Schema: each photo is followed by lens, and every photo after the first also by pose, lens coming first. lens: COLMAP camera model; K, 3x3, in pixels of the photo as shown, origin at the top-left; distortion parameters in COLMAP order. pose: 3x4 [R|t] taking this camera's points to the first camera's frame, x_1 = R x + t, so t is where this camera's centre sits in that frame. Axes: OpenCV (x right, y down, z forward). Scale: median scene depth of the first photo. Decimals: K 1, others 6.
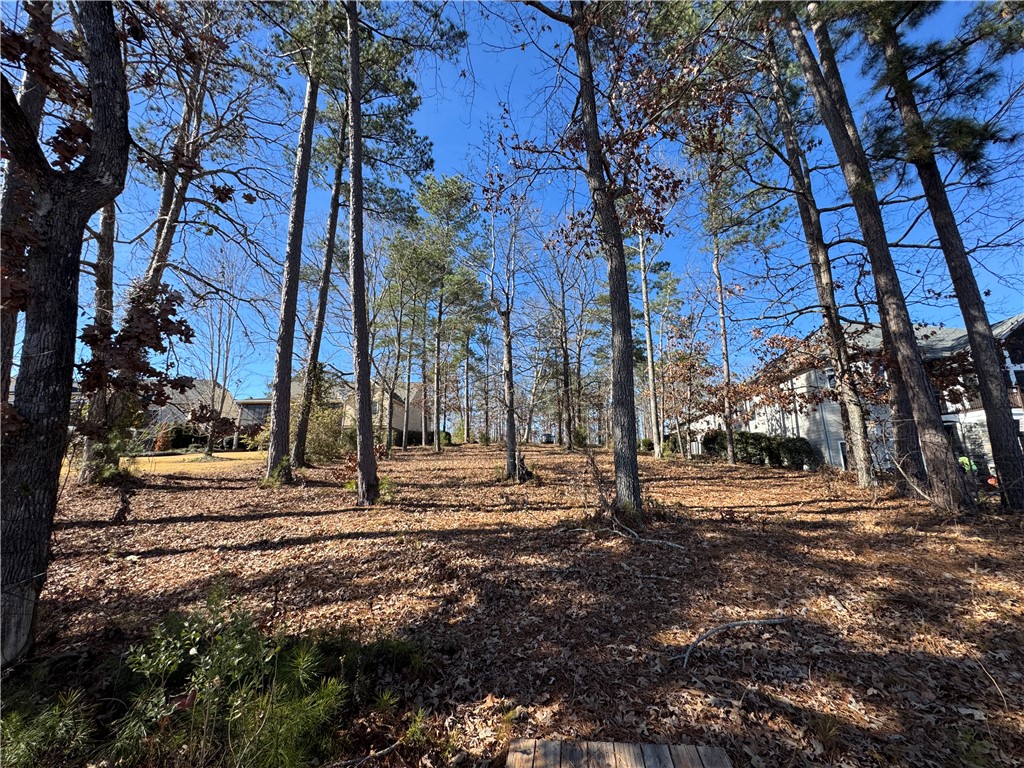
lens RADIAL K [[405.2, 0, 509.1], [0, 405.2, 380.5], [0, 0, 1]] dist [-0.011010, 0.000267]
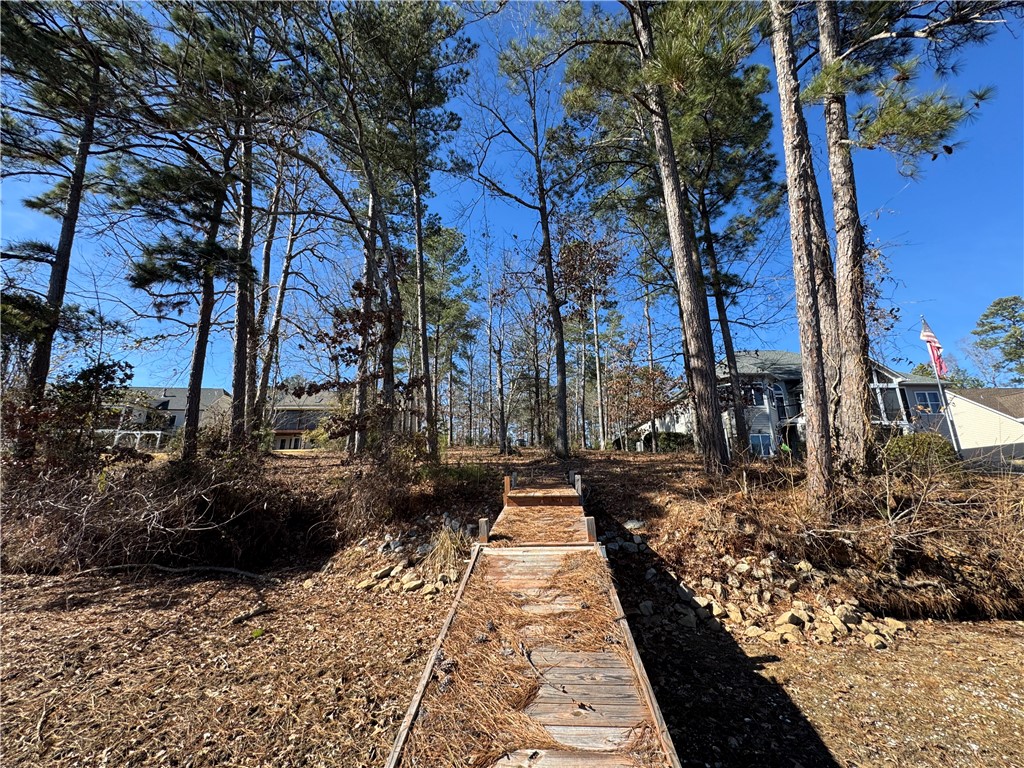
lens RADIAL K [[405.2, 0, 511.1], [0, 405.2, 384.5], [0, 0, 1]] dist [-0.011010, 0.000267]
pose [[0.997305, 0.008856, 0.072834, -0.032442], [-0.007970, 0.999891, -0.012453, -0.007793], [-0.072937, 0.011839, 0.997266, -0.253899]]
